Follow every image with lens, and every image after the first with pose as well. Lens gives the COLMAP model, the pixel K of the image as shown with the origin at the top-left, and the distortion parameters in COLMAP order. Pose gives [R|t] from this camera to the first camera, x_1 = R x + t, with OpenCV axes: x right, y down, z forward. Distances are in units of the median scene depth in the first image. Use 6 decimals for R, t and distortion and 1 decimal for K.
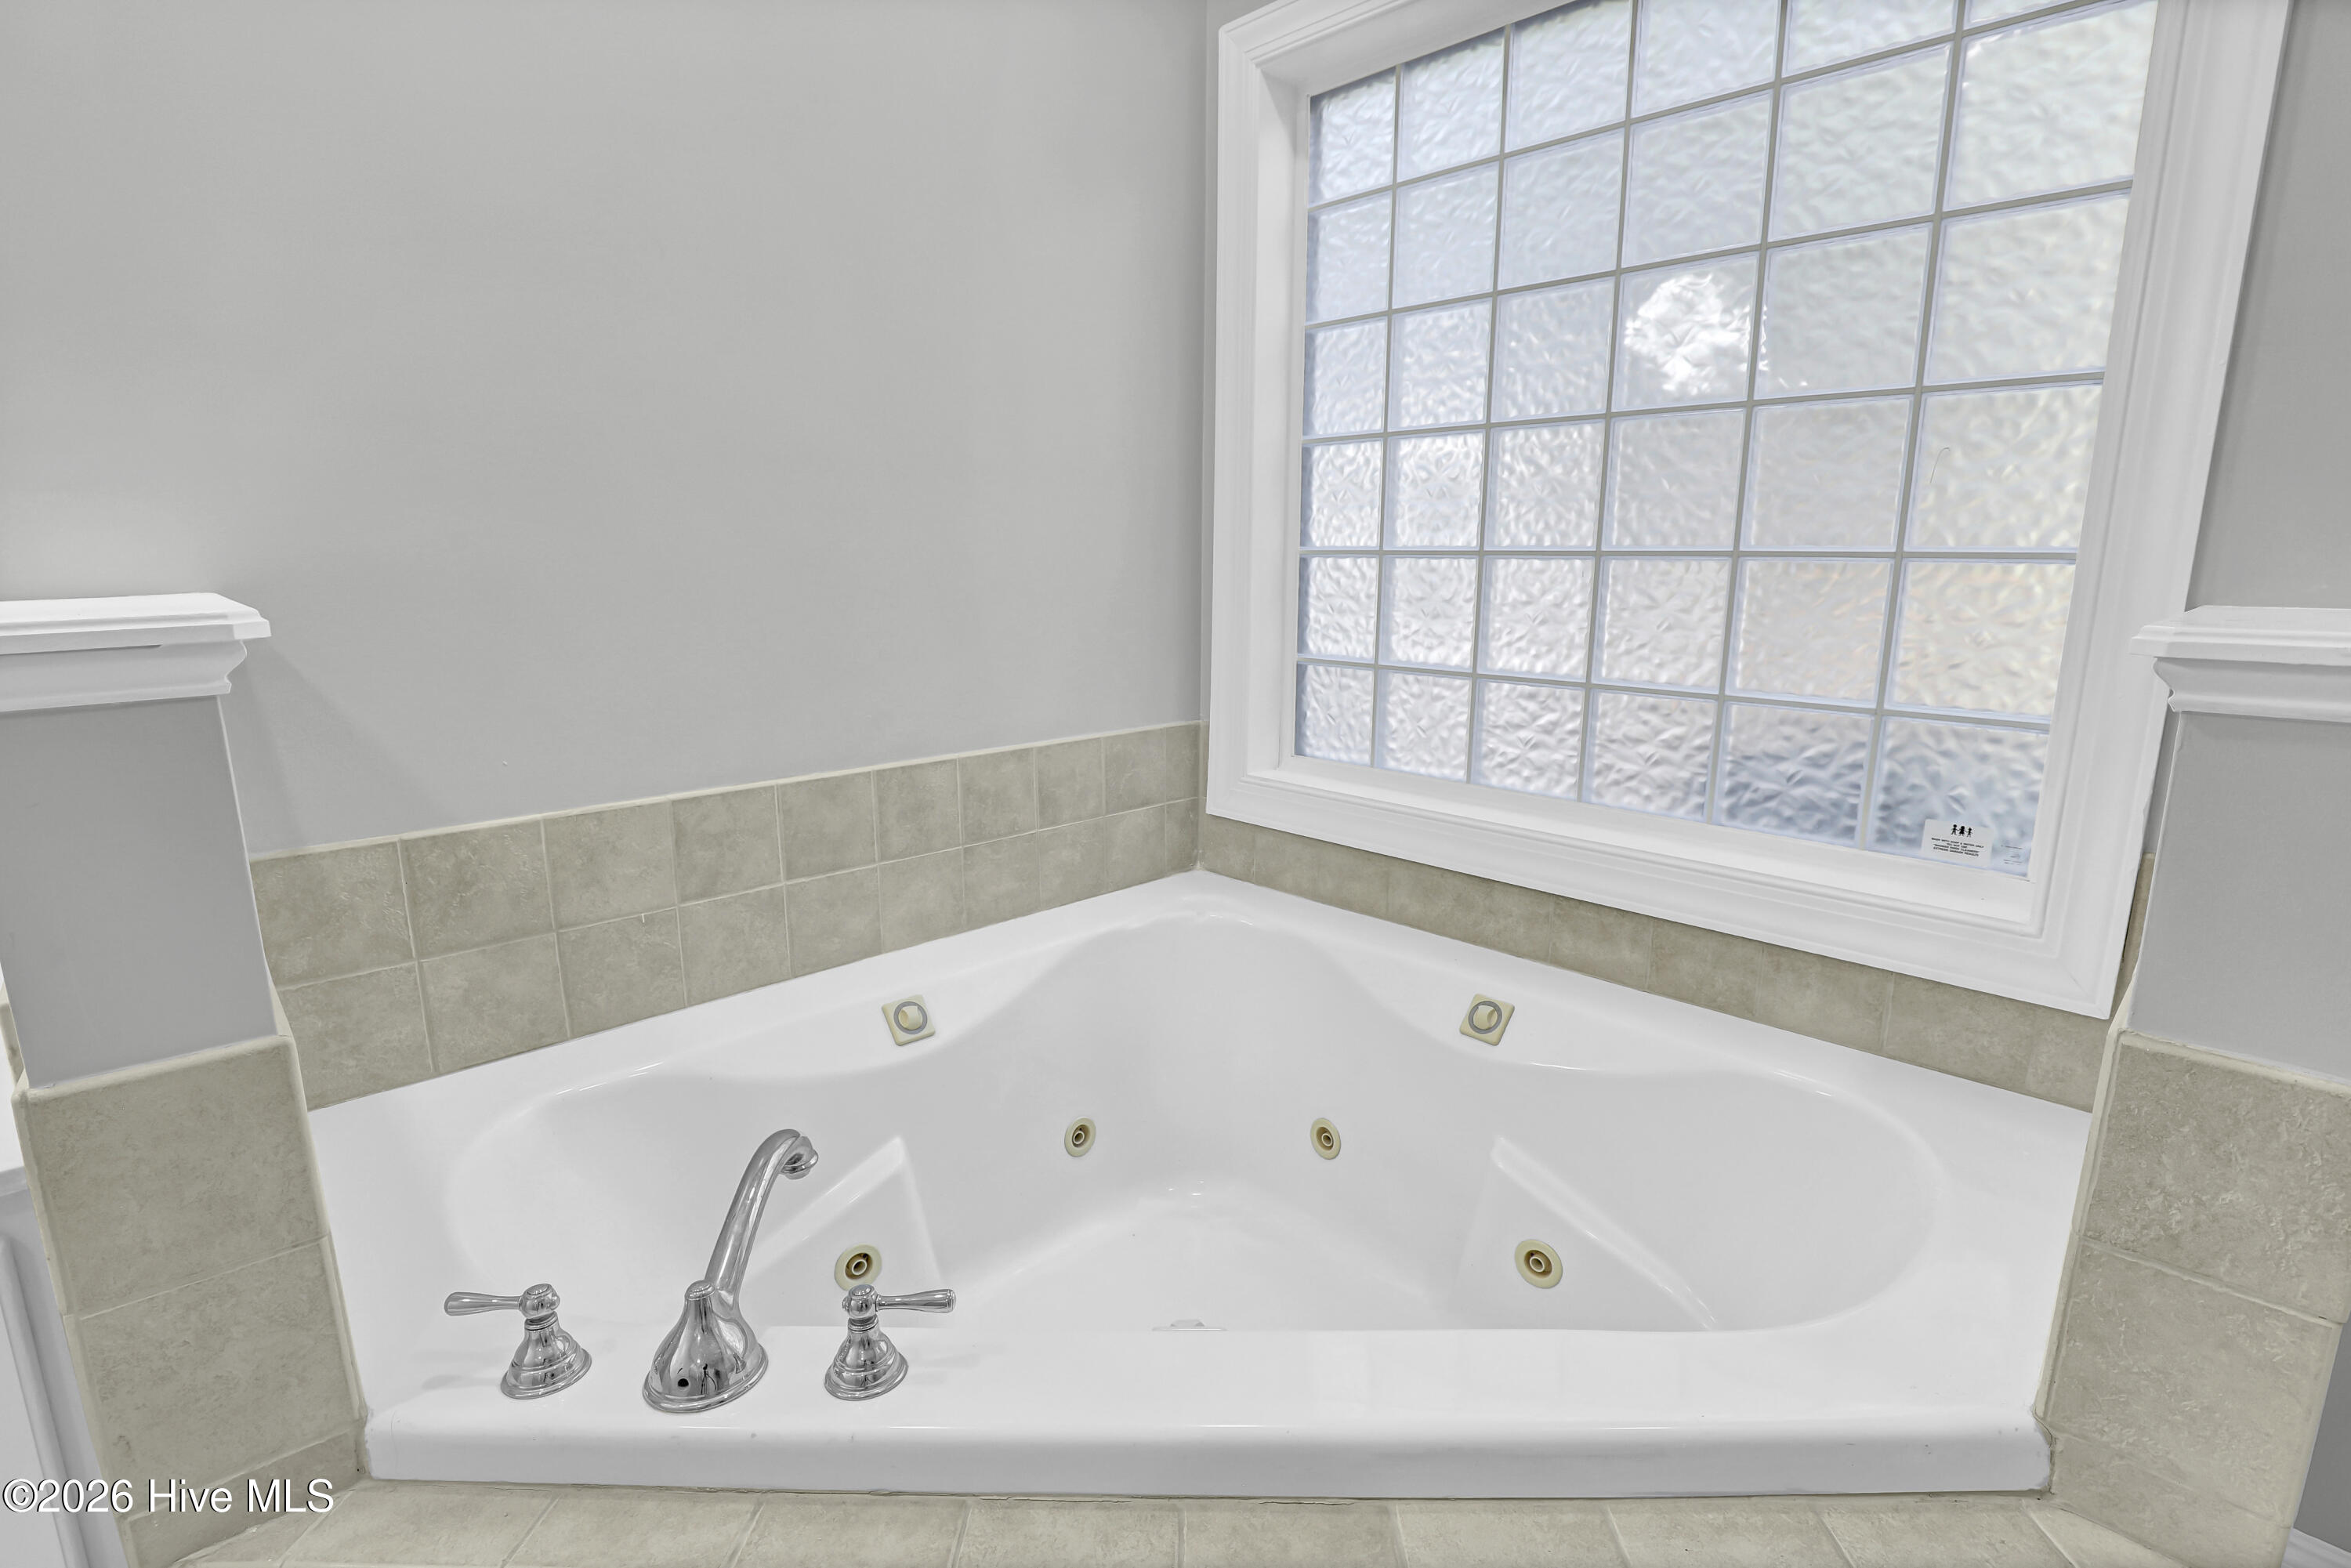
lens RADIAL K [[1114.7, 0, 1175.5], [0, 1114.7, 784.0], [0, 0, 1]] dist [-0.031700, 0.000653]
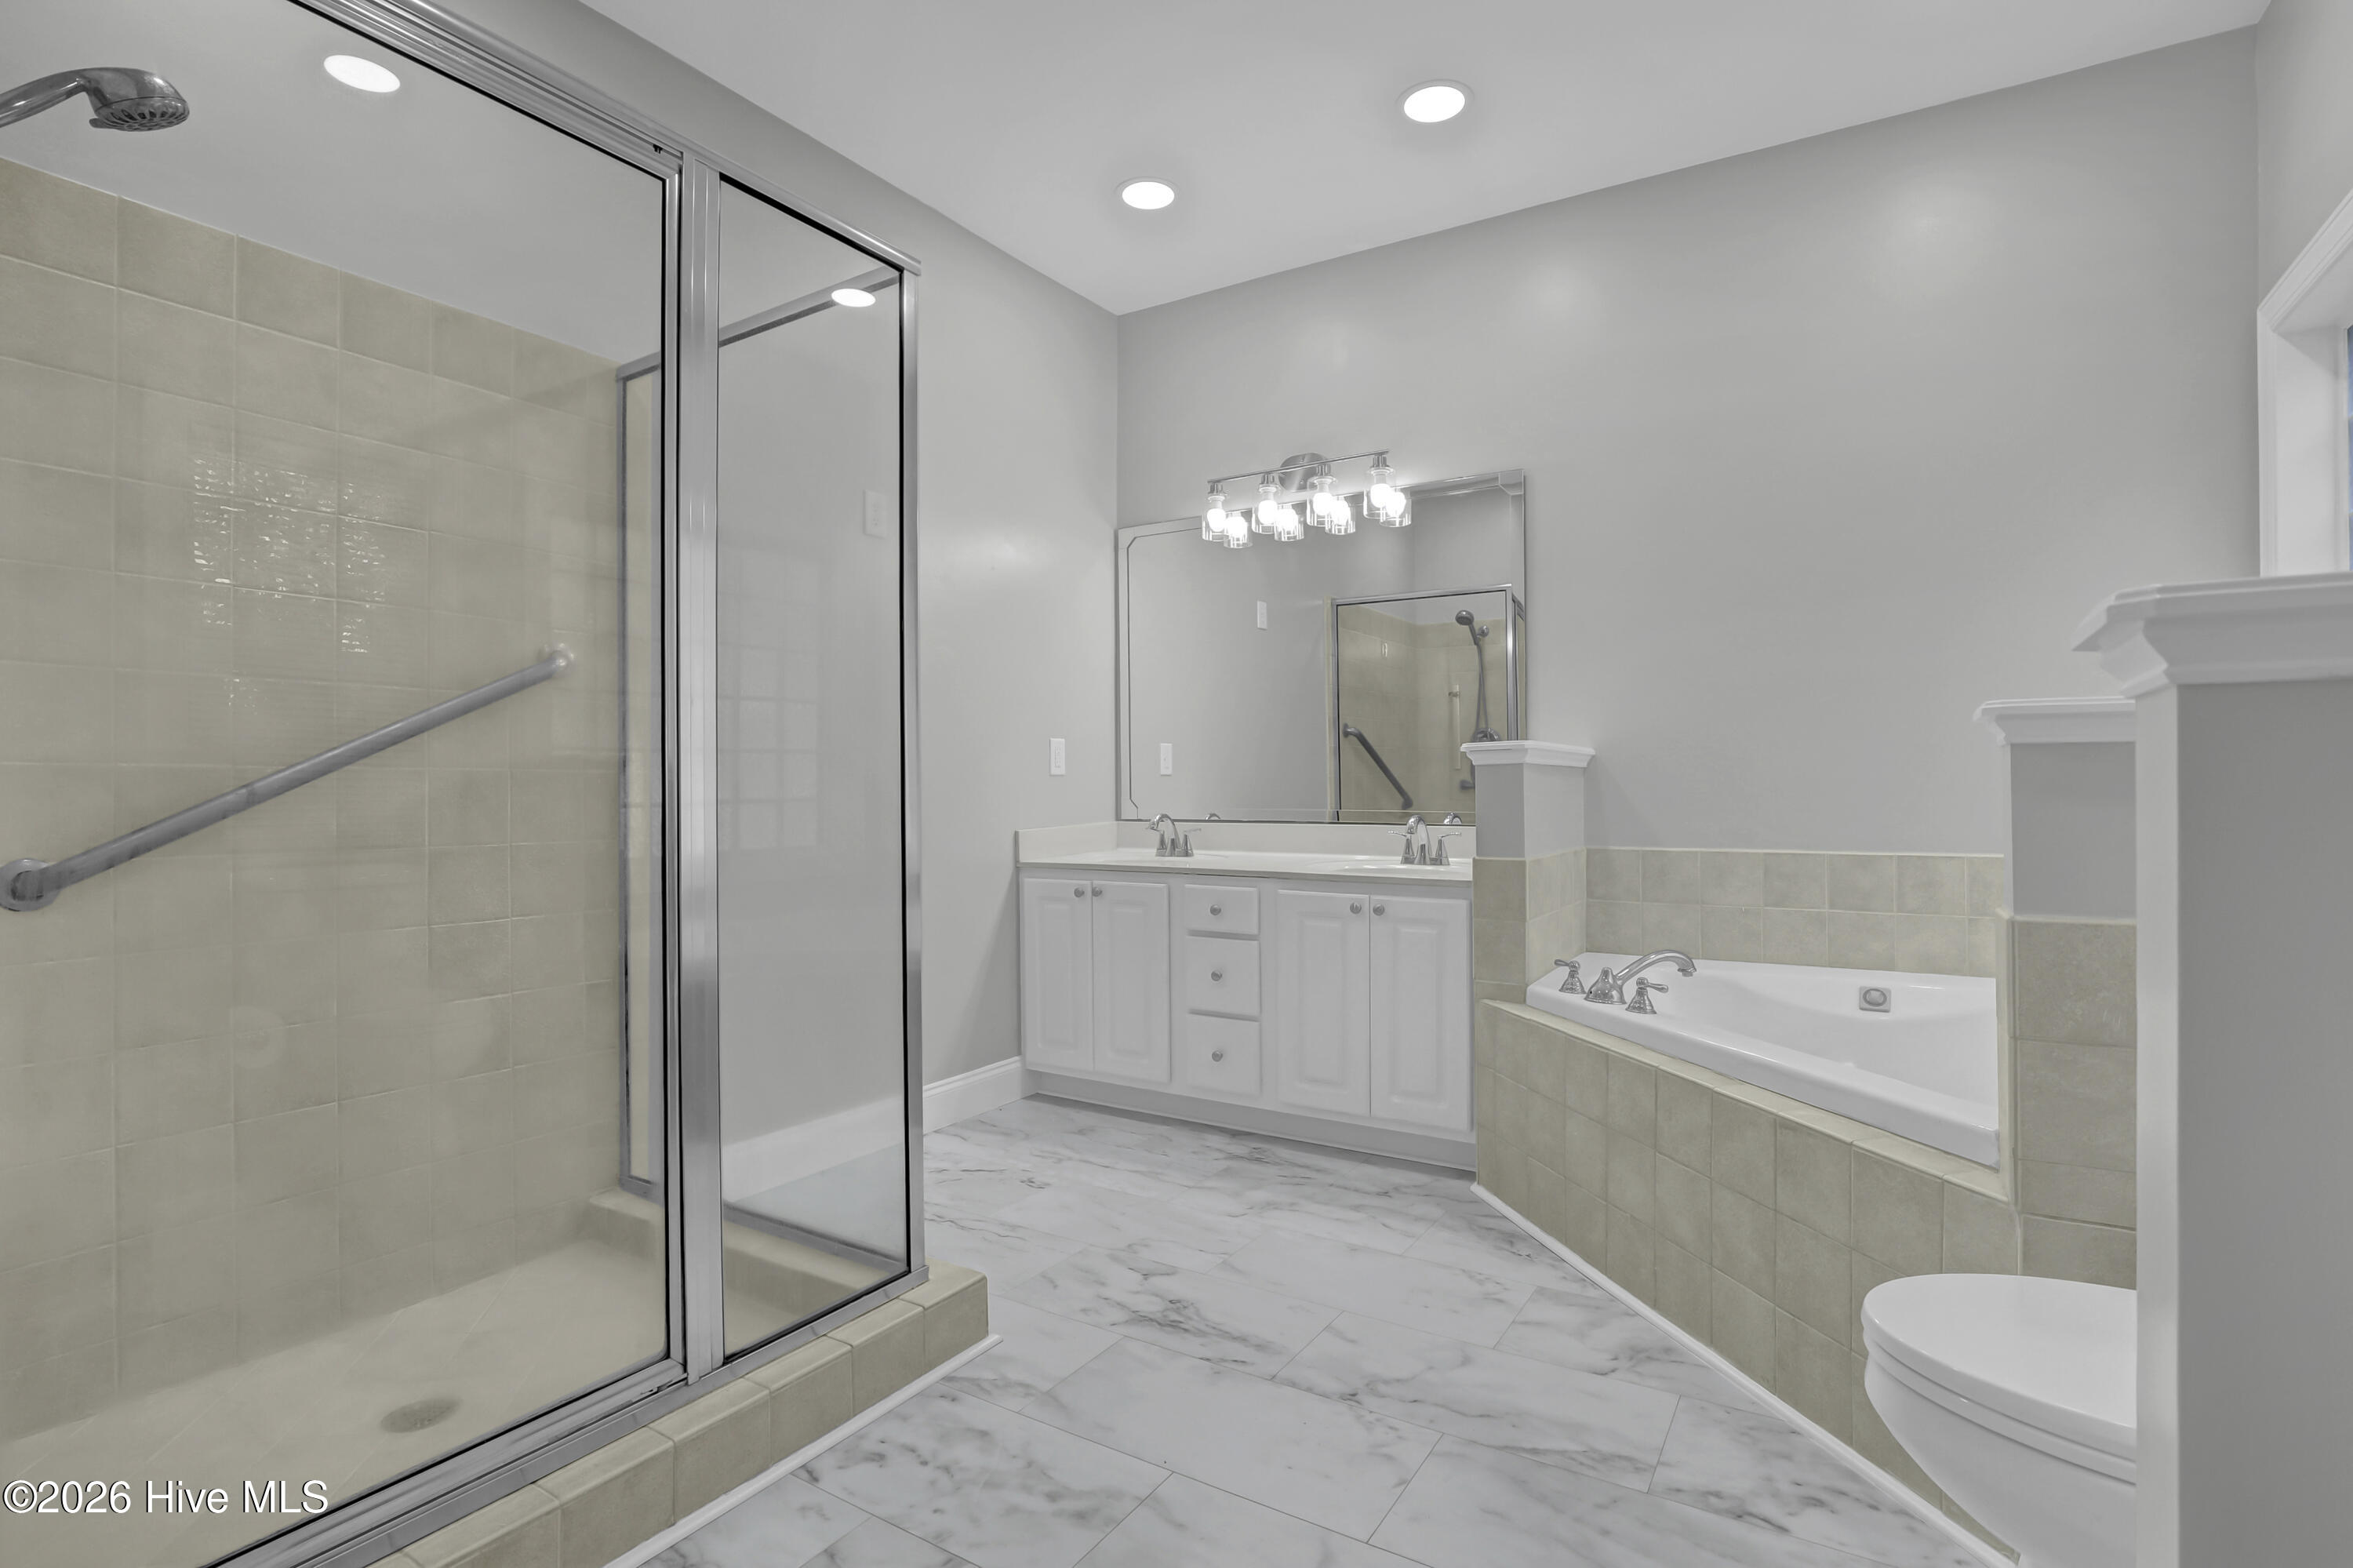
lens RADIAL K [[1115.7, 0, 1176.5], [0, 1115.7, 784.0], [0, 0, 1]] dist [-0.031700, 0.000653]
pose [[0.246948, -0.005928, -0.969011, 1.110016], [-0.194579, 0.979311, -0.055579, 0.193441], [0.949292, 0.202274, 0.240686, -0.459084]]
